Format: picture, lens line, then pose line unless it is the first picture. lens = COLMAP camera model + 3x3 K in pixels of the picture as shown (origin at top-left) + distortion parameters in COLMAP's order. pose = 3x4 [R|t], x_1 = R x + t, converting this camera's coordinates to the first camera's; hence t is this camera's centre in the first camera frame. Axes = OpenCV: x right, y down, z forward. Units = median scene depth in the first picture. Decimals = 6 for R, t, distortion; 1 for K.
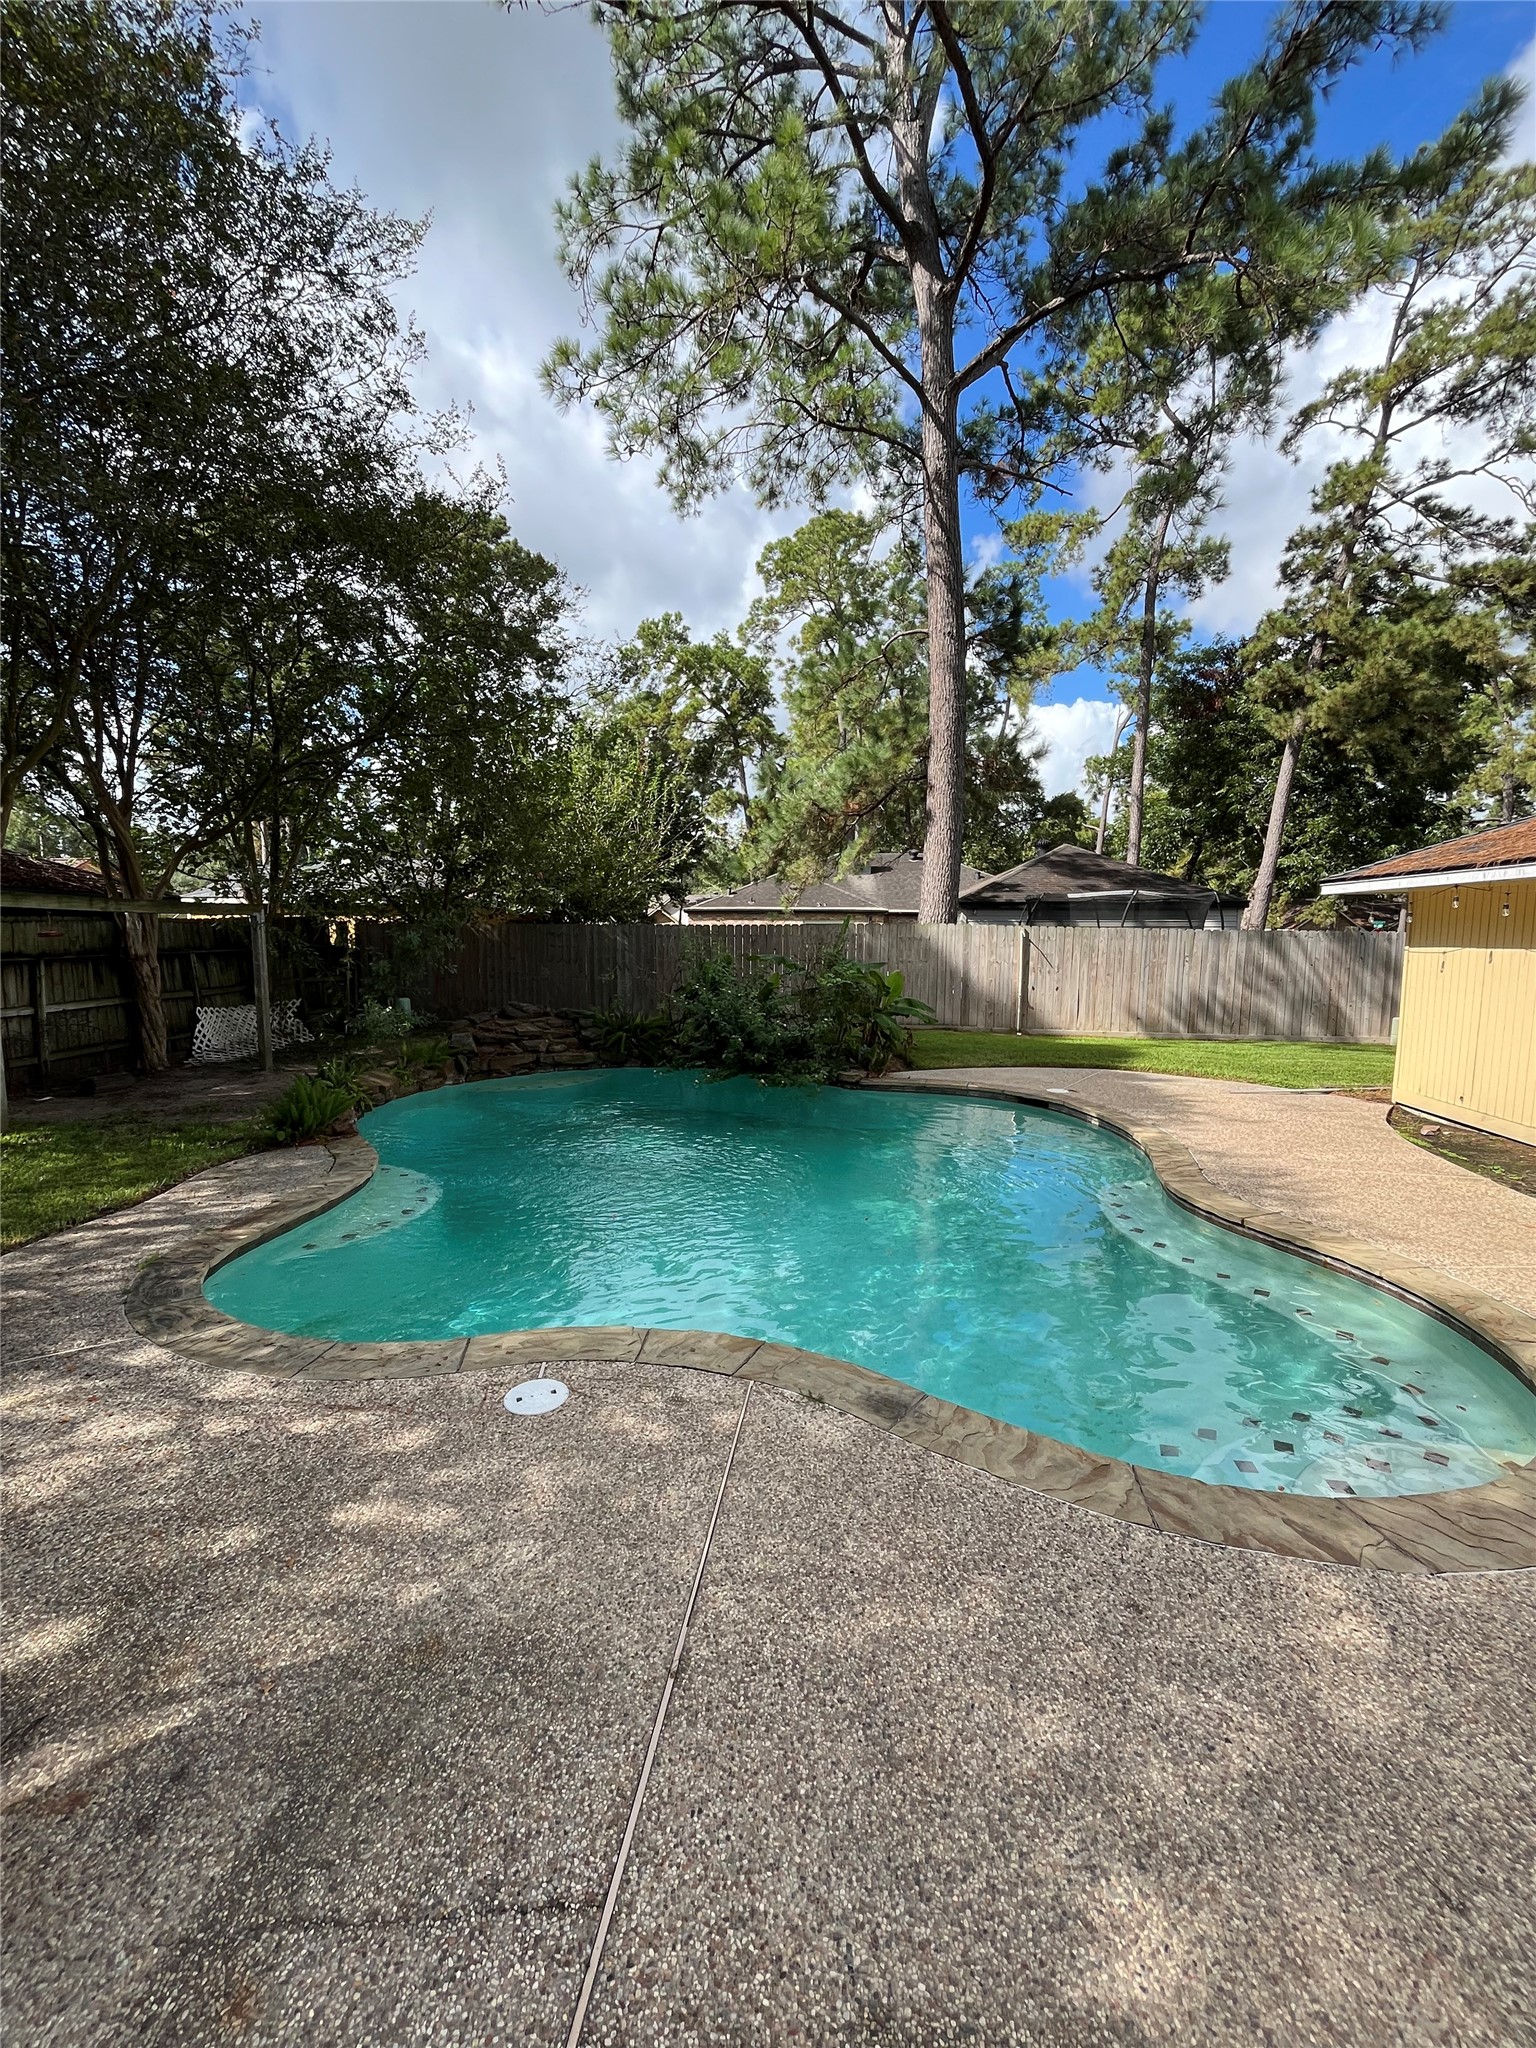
lens RADIAL K [[835.0, 0, 777.6], [0, 835.0, 1024.0], [0, 0, 1]] dist [-0.004324, 0.000570]
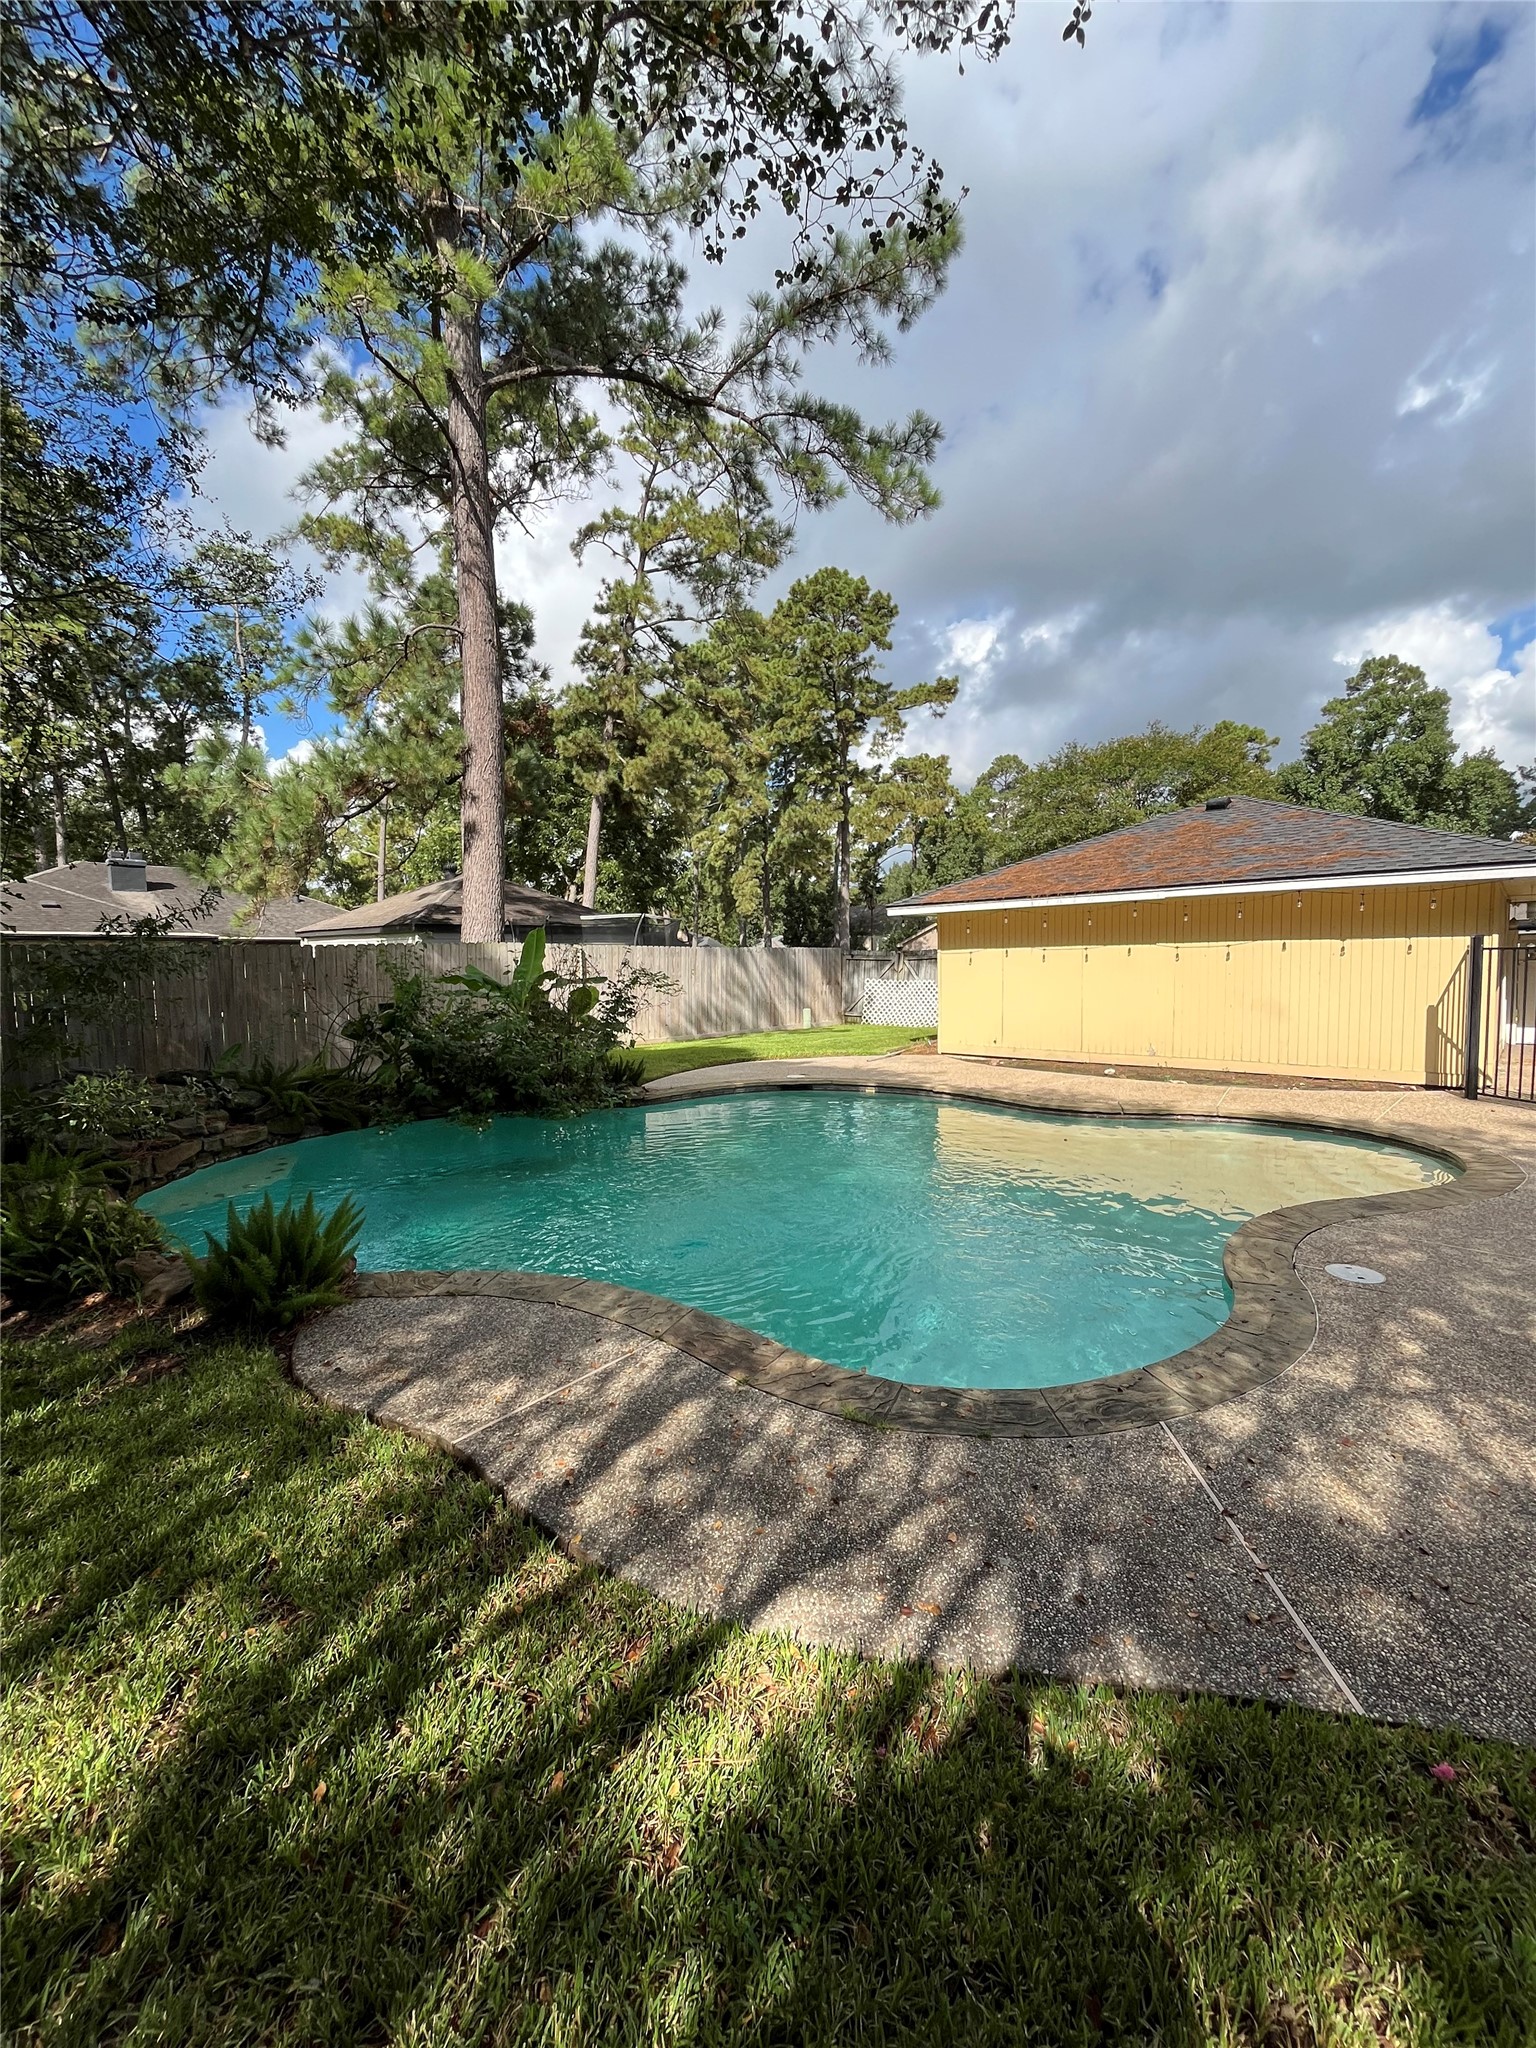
lens RADIAL K [[835.0, 0, 777.6], [0, 835.0, 1017.1], [0, 0, 1]] dist [-0.004324, 0.000570]
pose [[0.597812, -0.072505, 0.798351, -0.401897], [0.113041, 0.993575, 0.005589, -0.008352], [-0.793626, 0.086905, 0.602167, 0.206242]]
